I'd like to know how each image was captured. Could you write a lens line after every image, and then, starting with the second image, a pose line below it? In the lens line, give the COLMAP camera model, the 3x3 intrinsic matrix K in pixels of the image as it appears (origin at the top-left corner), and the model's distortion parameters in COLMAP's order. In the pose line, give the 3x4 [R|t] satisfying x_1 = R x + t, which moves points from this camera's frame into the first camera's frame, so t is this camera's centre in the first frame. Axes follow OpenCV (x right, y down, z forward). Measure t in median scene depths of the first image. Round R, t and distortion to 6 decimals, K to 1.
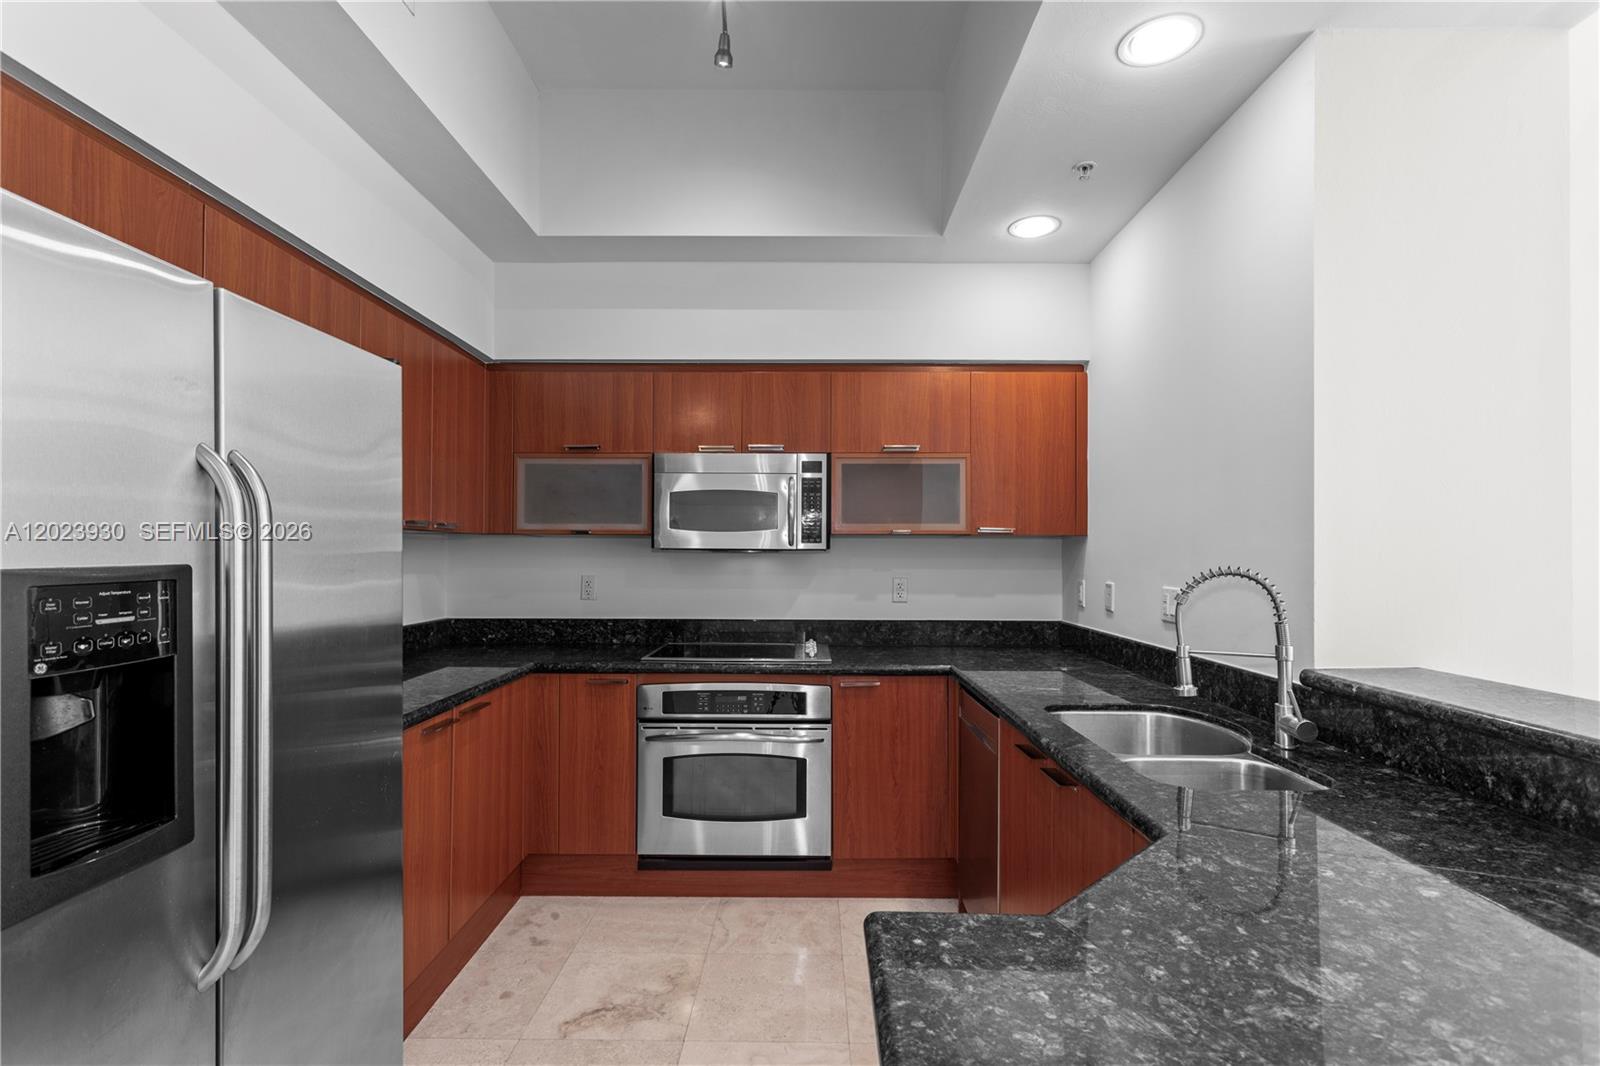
lens RADIAL K [[757.8, 0, 804.2], [0, 757.8, 542.0], [0, 0, 1]] dist [0.000735, 0.000564]
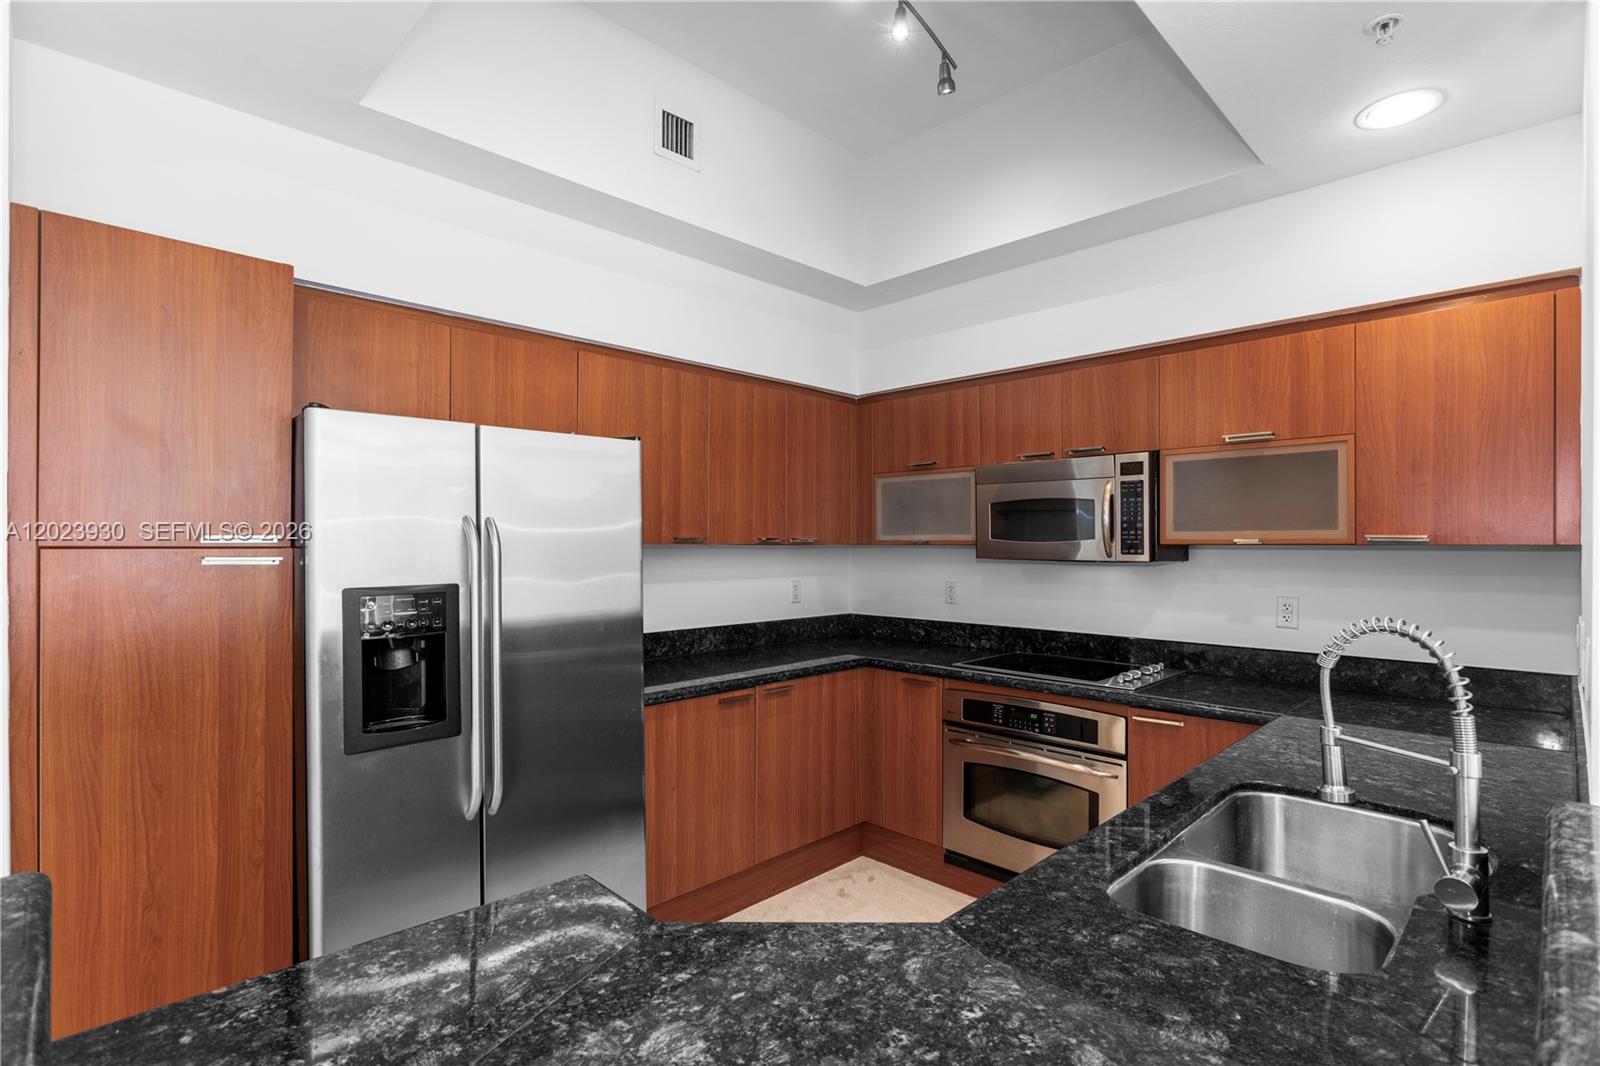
lens RADIAL K [[769.9, 0, 809.7], [0, 769.9, 539.3], [0, 0, 1]] dist [-0.010661, 0.002675]
pose [[0.712741, -0.006124, -0.701401, 0.402404], [0.013409, 0.999898, 0.004895, -0.027804], [0.701299, -0.012894, 0.712750, 0.104527]]
